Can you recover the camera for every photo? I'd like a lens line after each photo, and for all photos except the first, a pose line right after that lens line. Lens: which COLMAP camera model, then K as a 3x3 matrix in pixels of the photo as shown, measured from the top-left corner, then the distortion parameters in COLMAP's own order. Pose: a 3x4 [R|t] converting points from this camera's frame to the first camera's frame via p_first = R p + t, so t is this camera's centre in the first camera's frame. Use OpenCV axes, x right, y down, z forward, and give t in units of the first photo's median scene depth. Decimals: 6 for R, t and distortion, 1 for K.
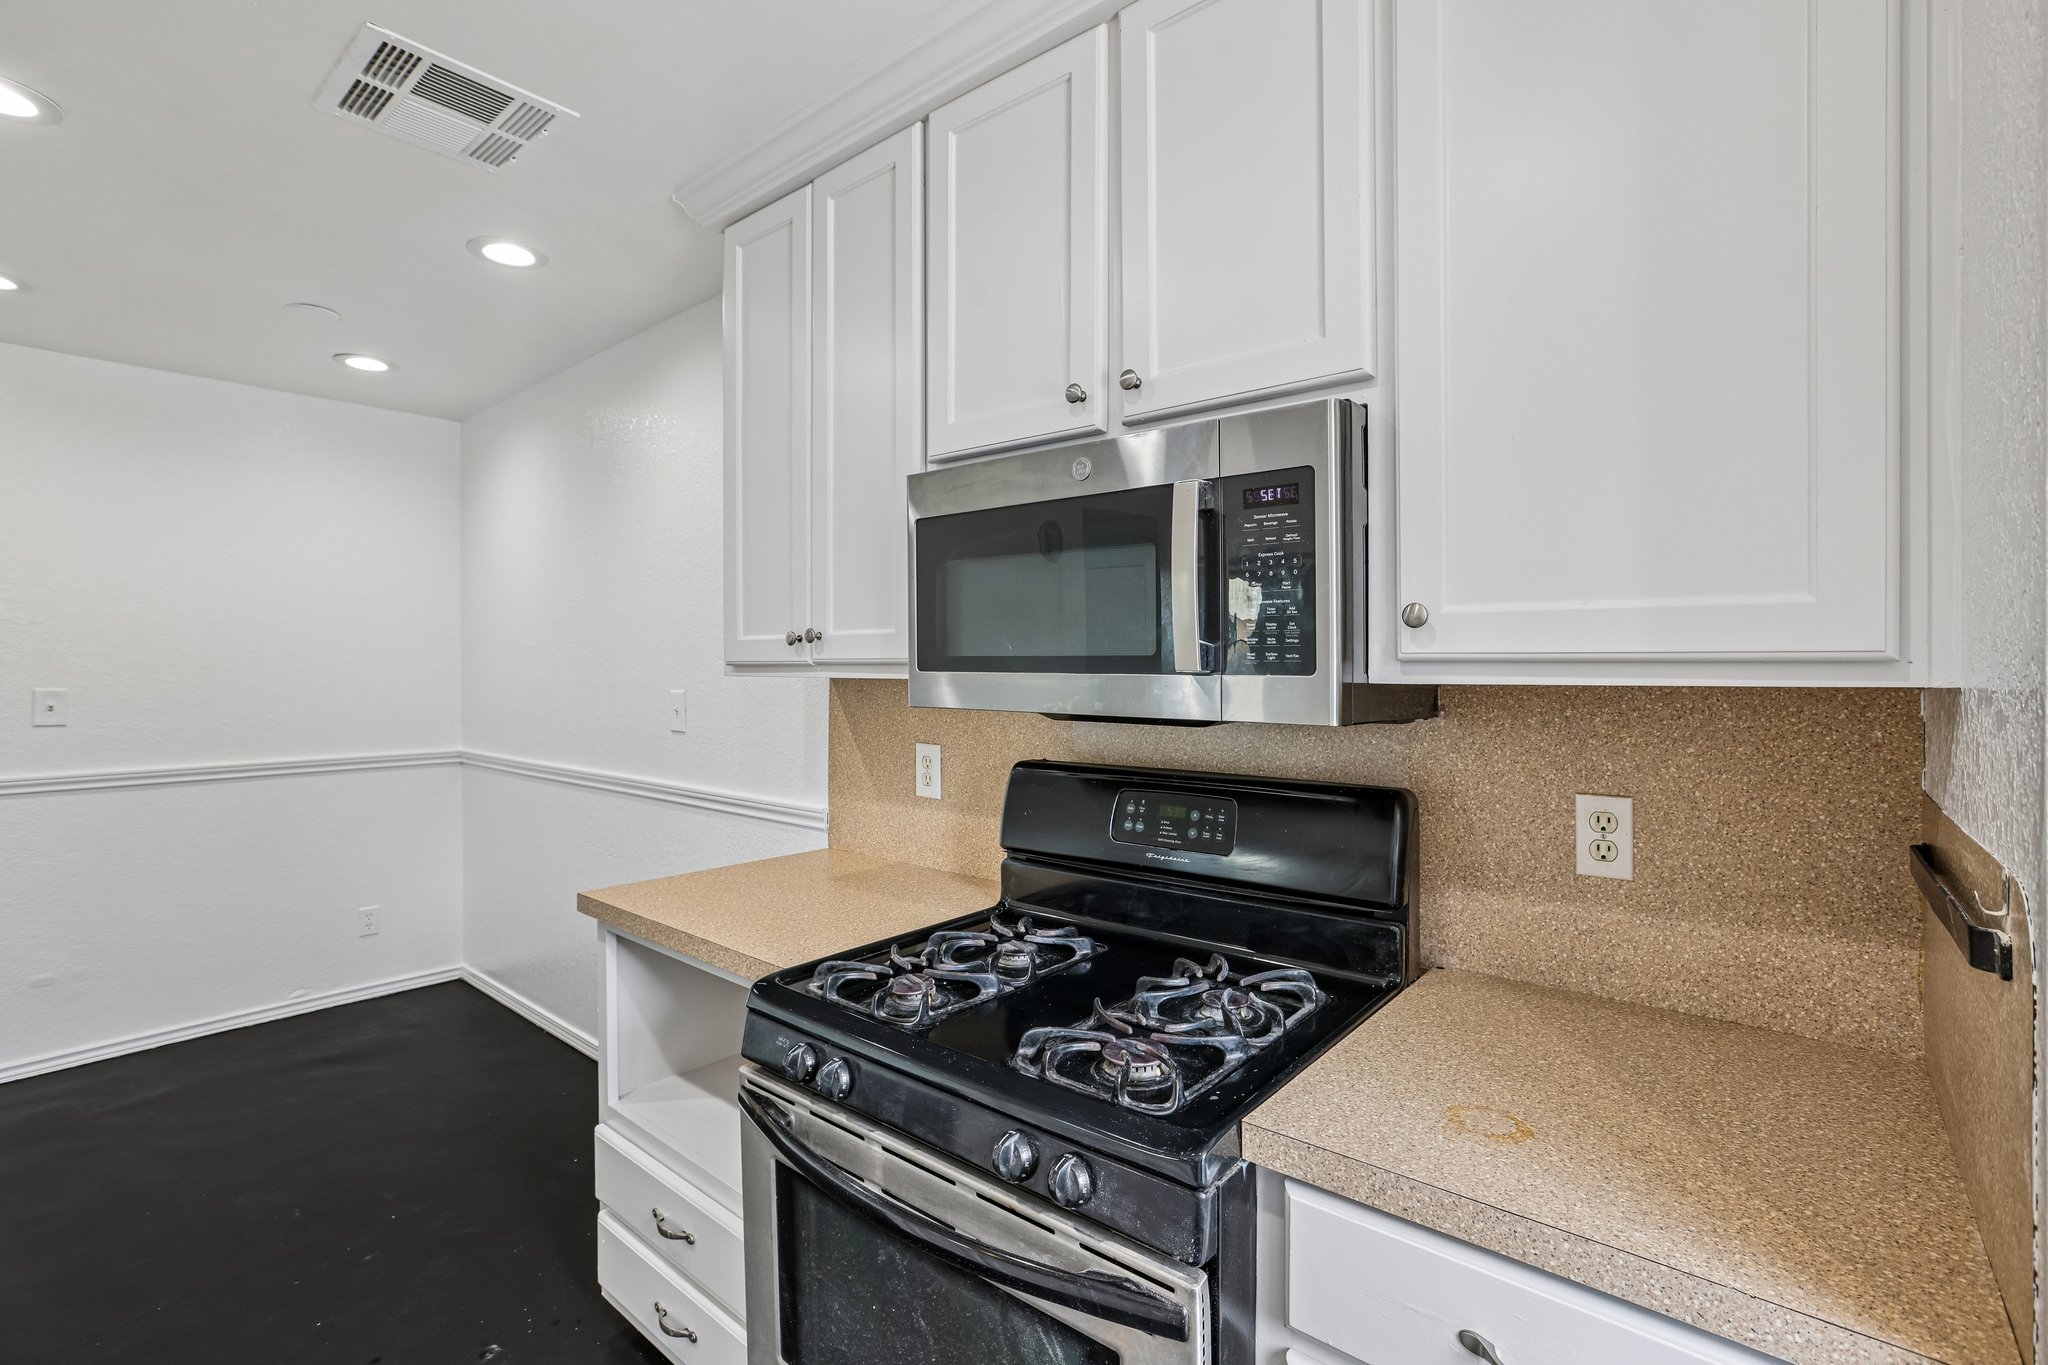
lens RADIAL K [[925.3, 0, 1031.3], [0, 925.3, 673.6], [0, 0, 1]] dist [-0.009910, 0.003767]
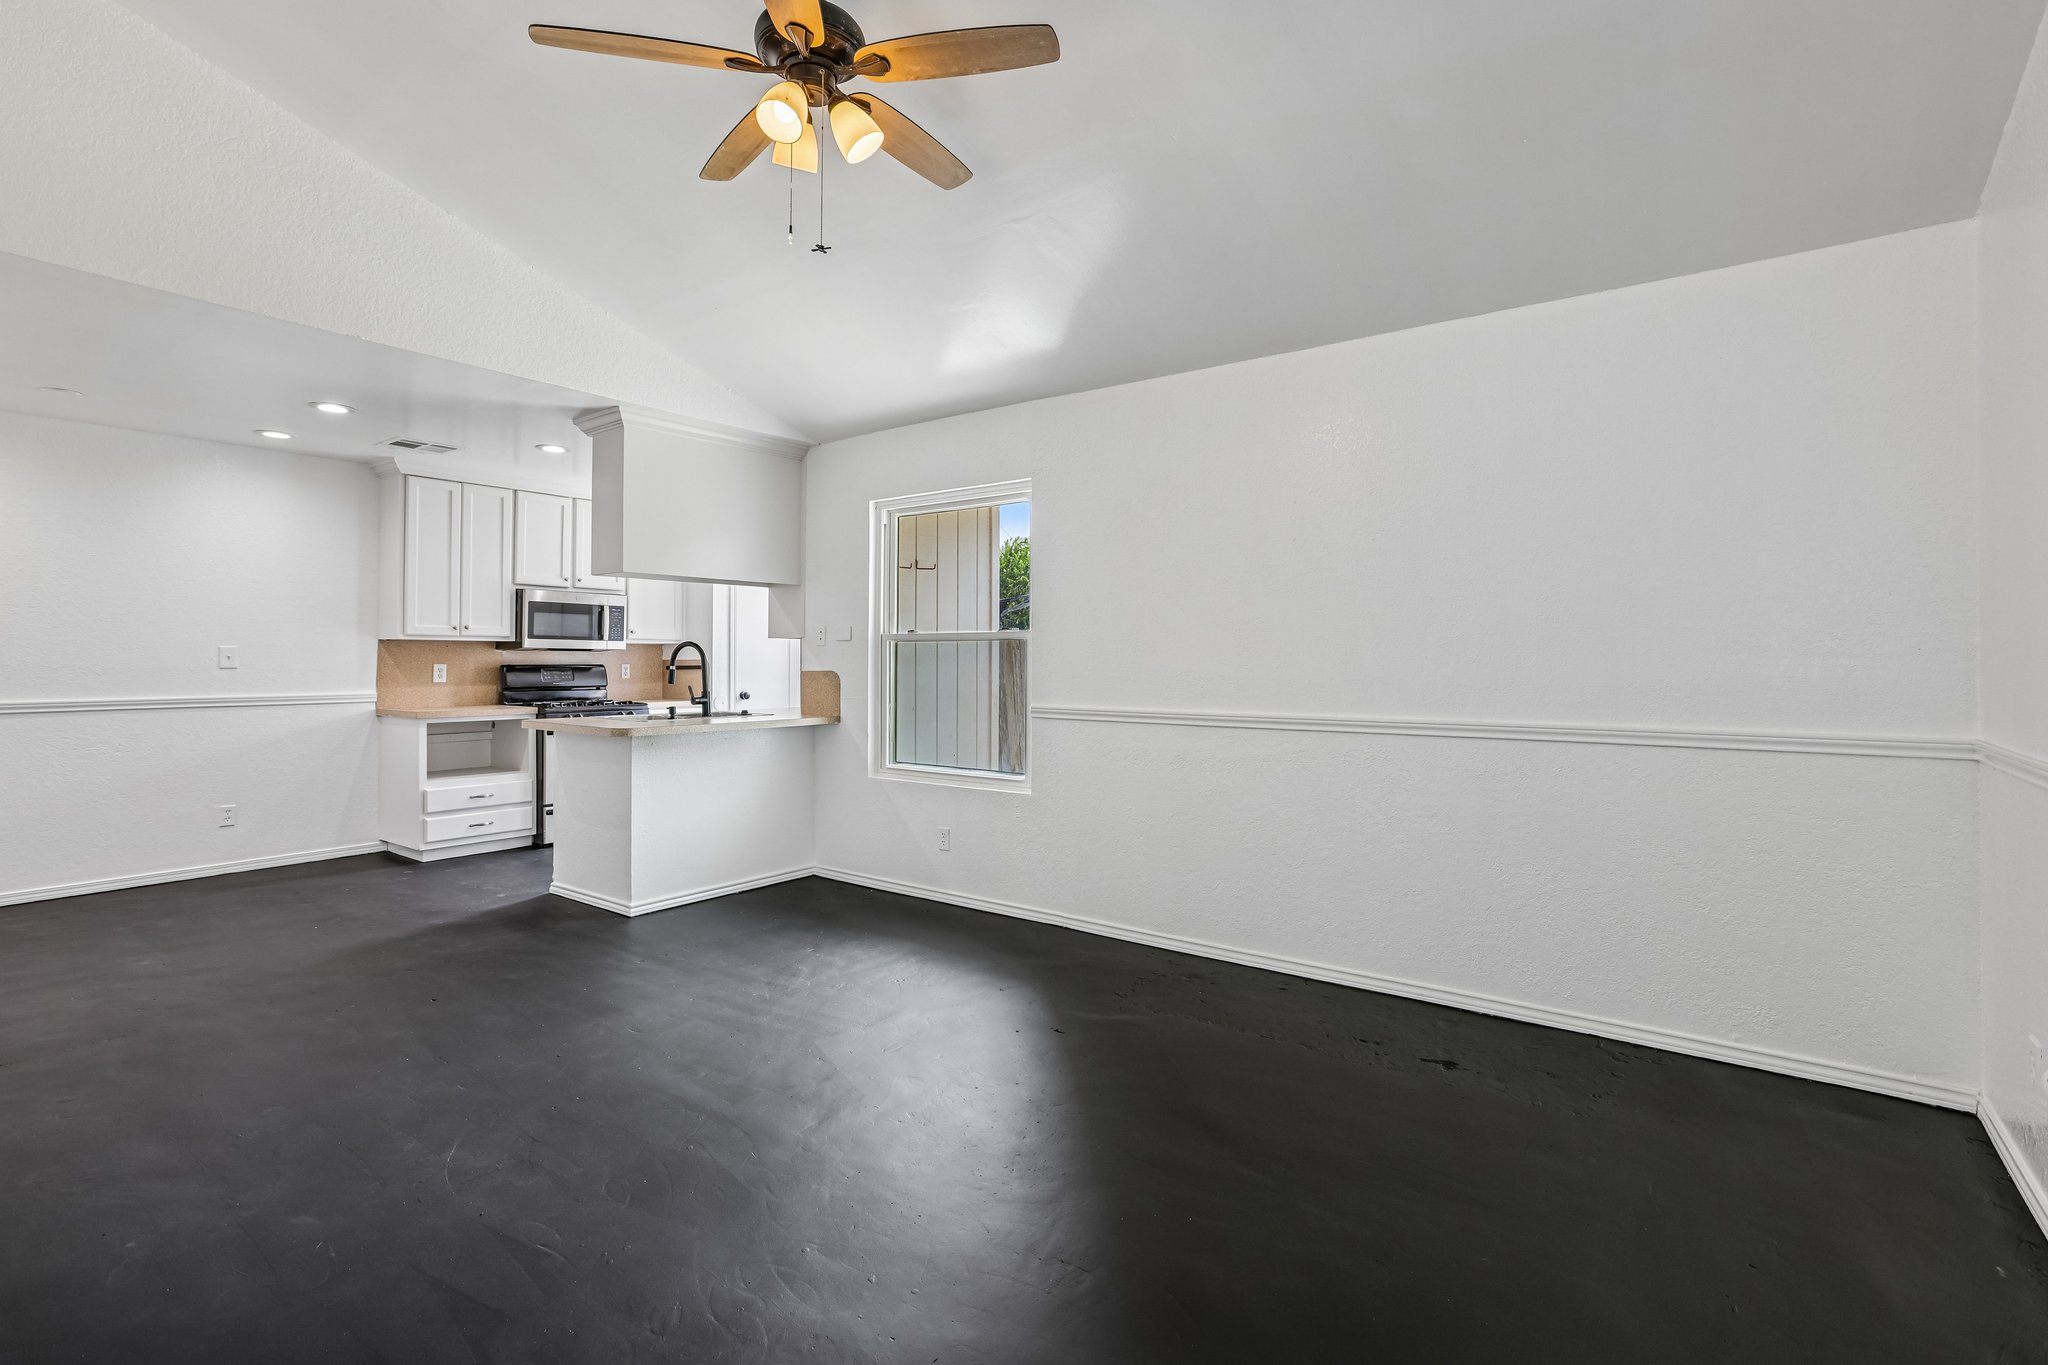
lens RADIAL K [[925.3, 0, 1016.7], [0, 925.3, 675.3], [0, 0, 1]] dist [-0.009910, 0.003767]
pose [[-0.043862, -0.017364, 0.998887, -3.832799], [0.000895, 0.999848, 0.017420, 0.079626], [-0.999037, 0.001658, -0.043840, -0.836880]]
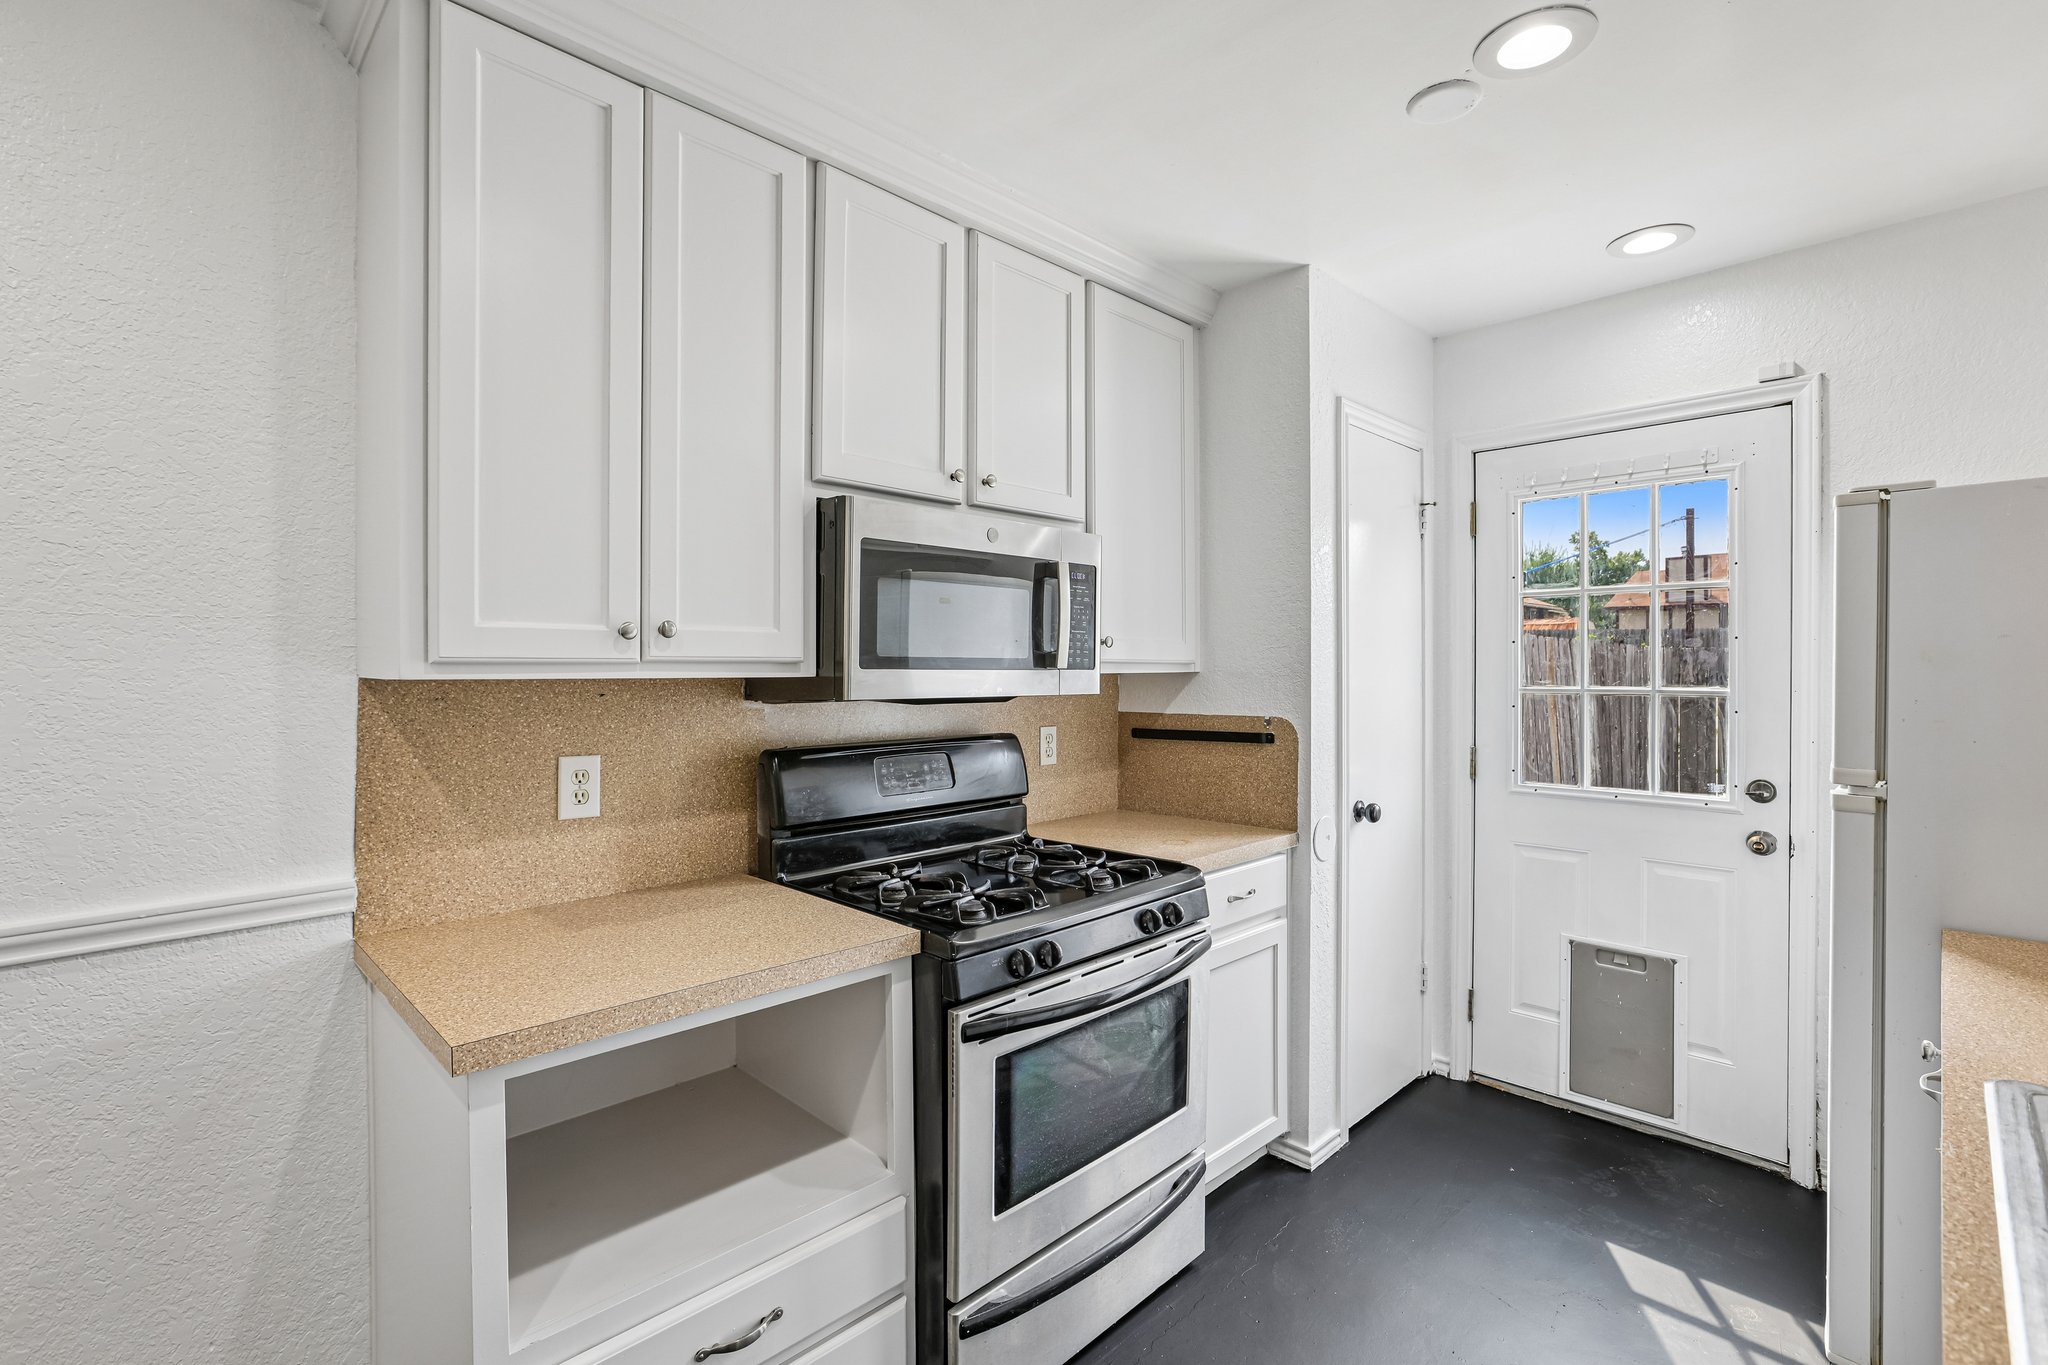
lens RADIAL K [[925.3, 0, 1027.6], [0, 925.3, 680.8], [0, 0, 1]] dist [-0.009910, 0.003767]
pose [[0.102068, -0.012121, 0.994704, -1.150389], [0.010194, 0.999886, 0.011138, 0.001738], [-0.994725, 0.009003, 0.102180, 0.626688]]
